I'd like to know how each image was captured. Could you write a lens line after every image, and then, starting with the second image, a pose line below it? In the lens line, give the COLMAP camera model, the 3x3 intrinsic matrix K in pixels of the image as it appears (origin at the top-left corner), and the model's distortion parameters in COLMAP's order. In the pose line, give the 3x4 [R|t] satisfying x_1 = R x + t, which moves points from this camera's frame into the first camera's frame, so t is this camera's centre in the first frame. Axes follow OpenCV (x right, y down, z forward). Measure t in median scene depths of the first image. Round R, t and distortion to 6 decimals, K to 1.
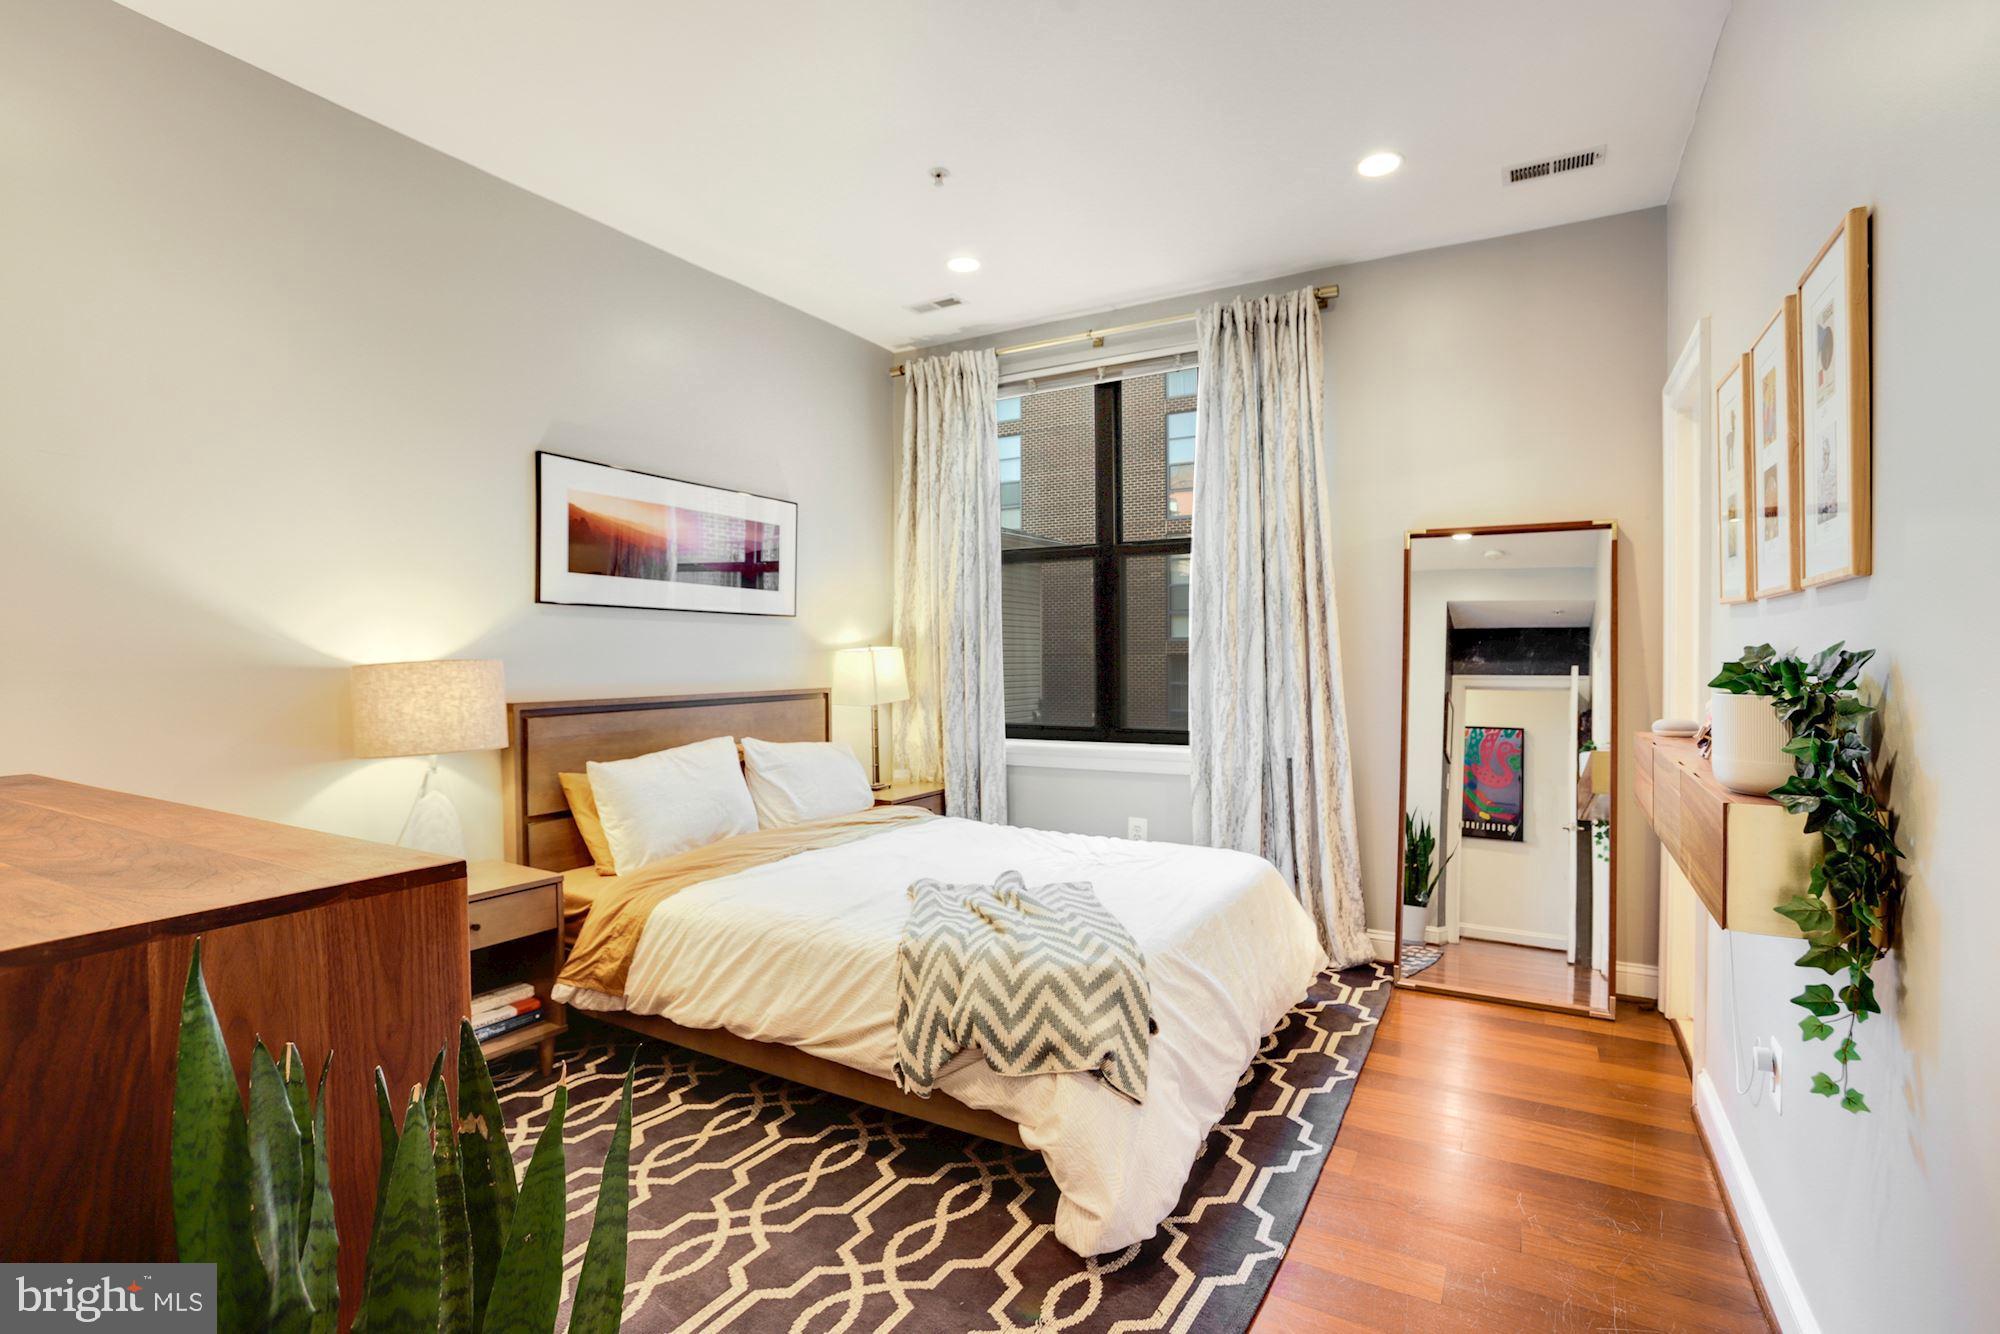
lens RADIAL K [[951.3, 0, 984.7], [0, 951.3, 658.3], [0, 0, 1]] dist [-0.005321, -0.000556]
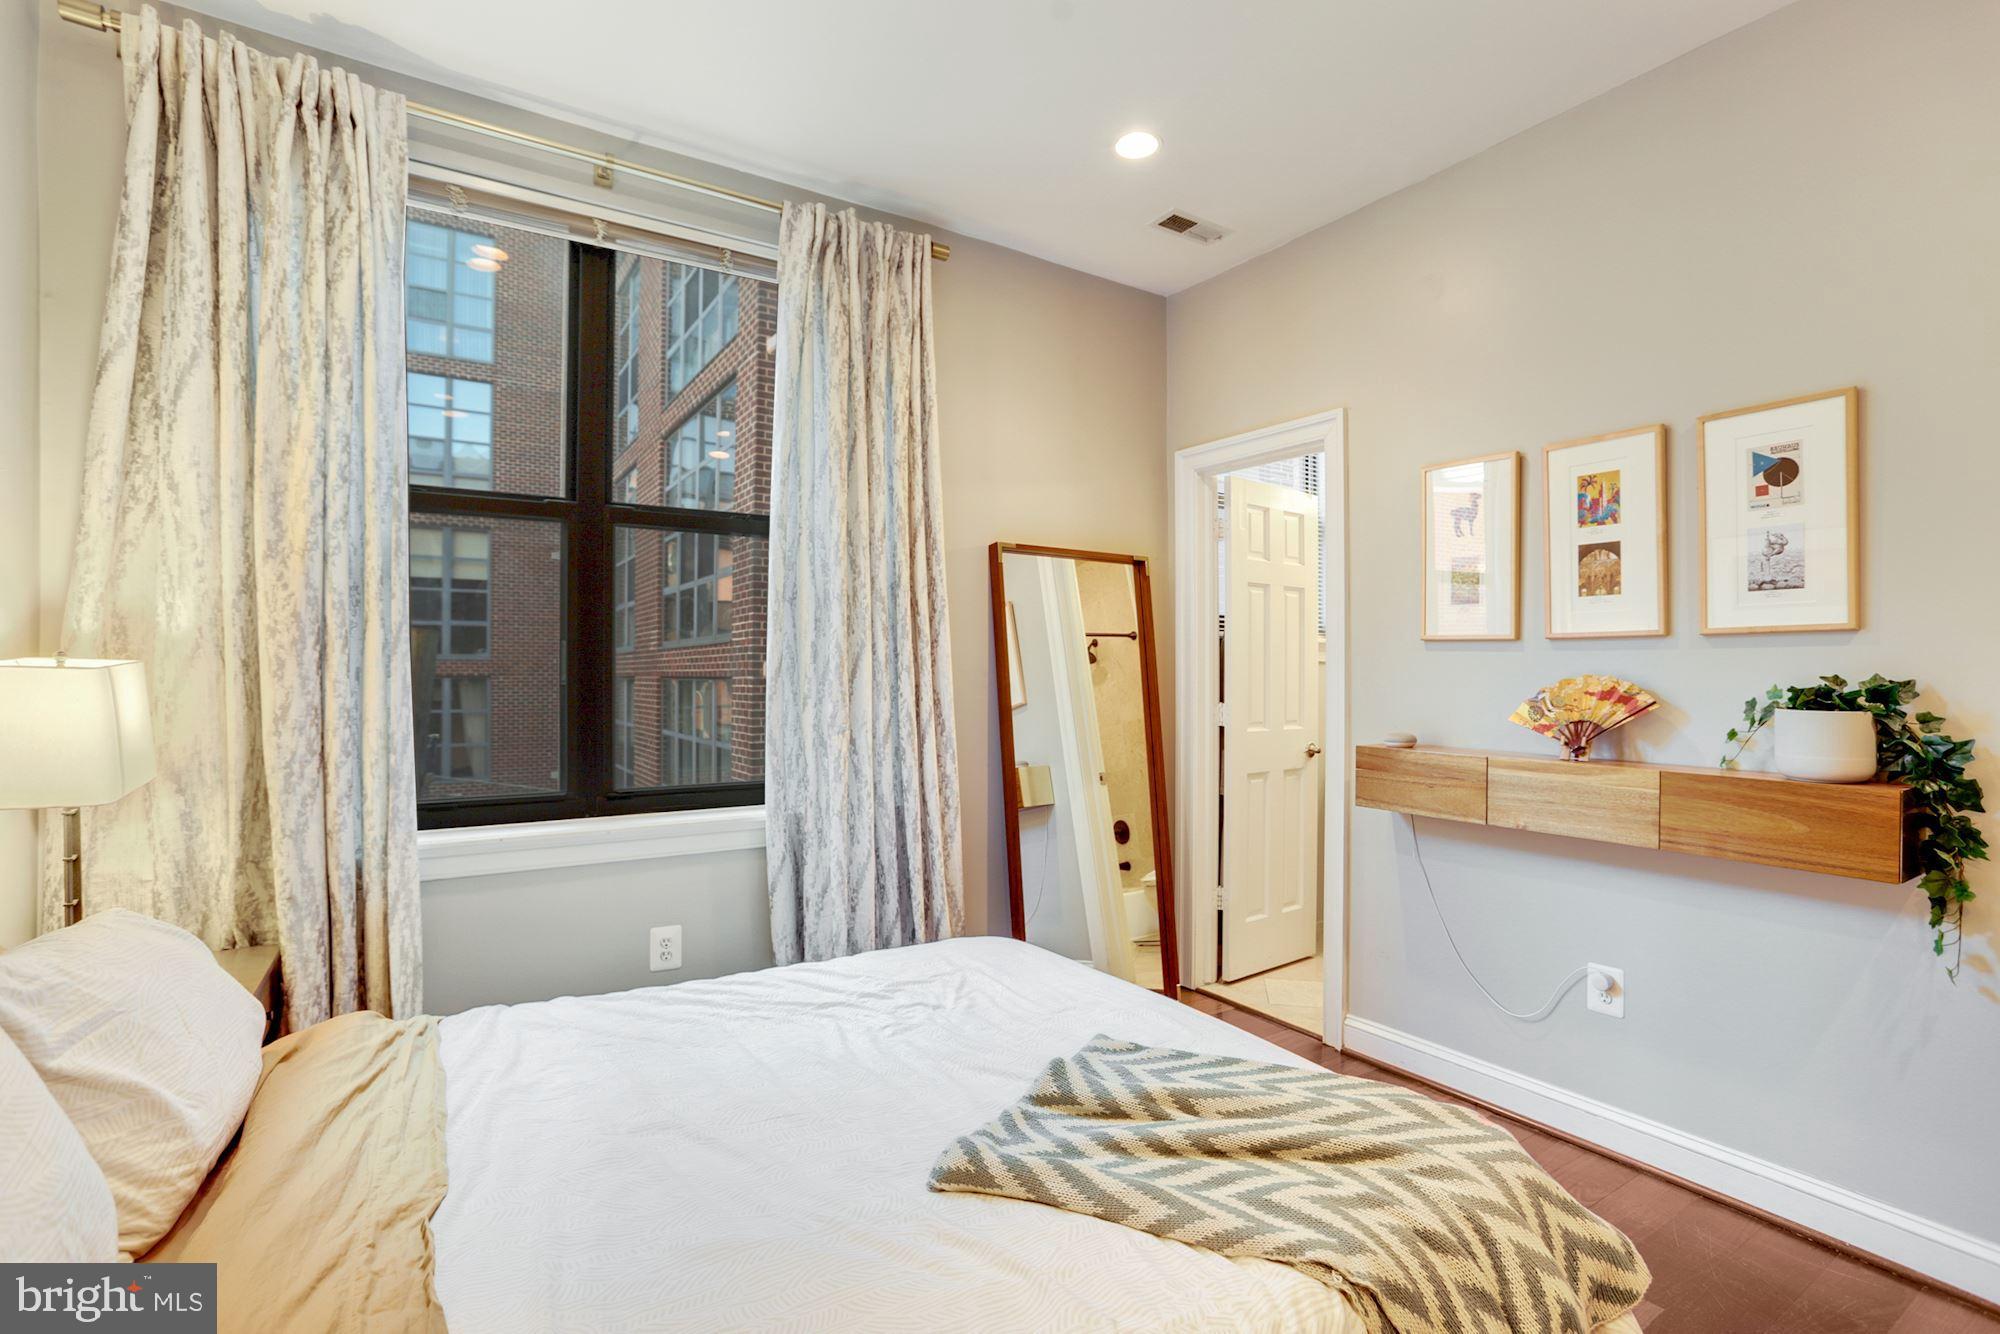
lens RADIAL K [[951.3, 0, 998.2], [0, 951.3, 671.4], [0, 0, 1]] dist [-0.005321, -0.000556]
pose [[0.452652, 0.006215, 0.891665, -0.311962], [-0.000205, 0.999976, -0.006866, -0.003477], [-0.891687, 0.002925, 0.452643, 0.478653]]
